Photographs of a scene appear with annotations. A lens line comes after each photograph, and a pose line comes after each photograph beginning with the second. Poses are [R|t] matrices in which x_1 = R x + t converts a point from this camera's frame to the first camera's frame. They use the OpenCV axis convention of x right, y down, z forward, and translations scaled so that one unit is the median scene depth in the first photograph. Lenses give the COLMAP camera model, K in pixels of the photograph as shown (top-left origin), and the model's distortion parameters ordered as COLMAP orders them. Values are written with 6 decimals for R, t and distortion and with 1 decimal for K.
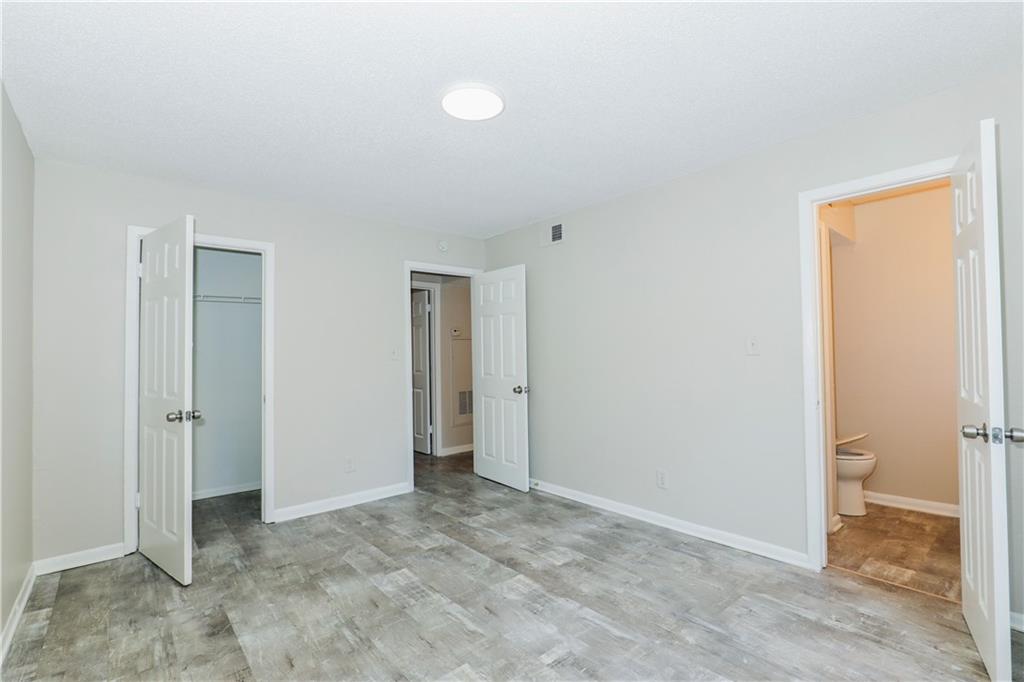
lens RADIAL K [[474.3, 0, 510.7], [0, 474.3, 342.2], [0, 0, 1]] dist [-0.002085, -0.000133]
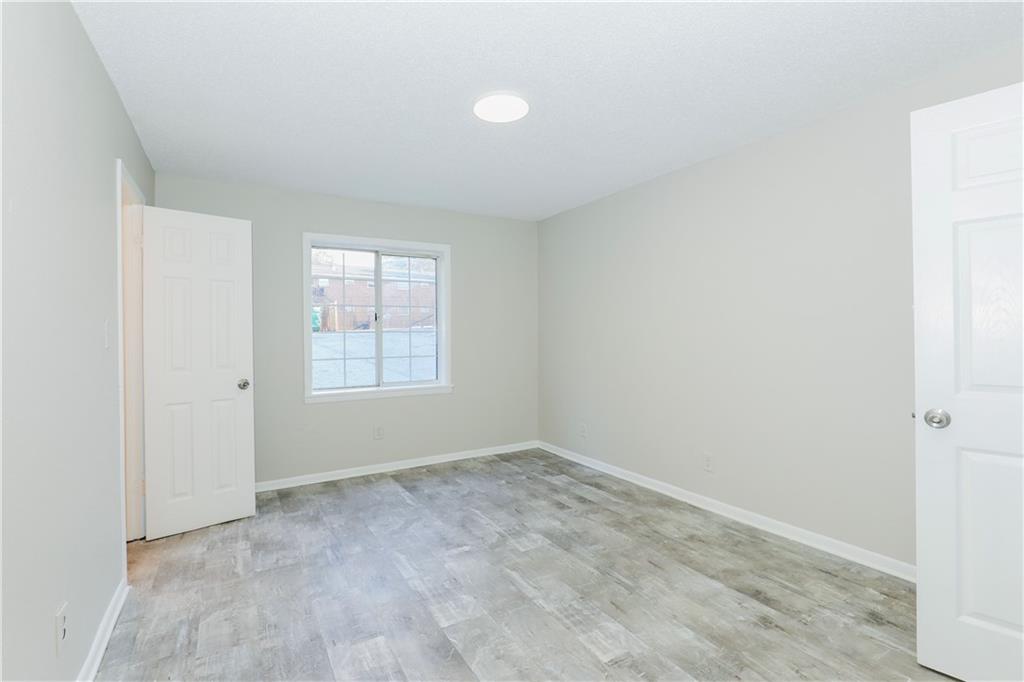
lens RADIAL K [[474.3, 0, 516.0], [0, 474.3, 336.3], [0, 0, 1]] dist [-0.002085, -0.000133]
pose [[-0.987689, 0.028596, 0.153791, -0.252524], [0.026512, 0.999527, -0.015584, 0.045308], [-0.154164, -0.011314, -0.987980, 1.945579]]
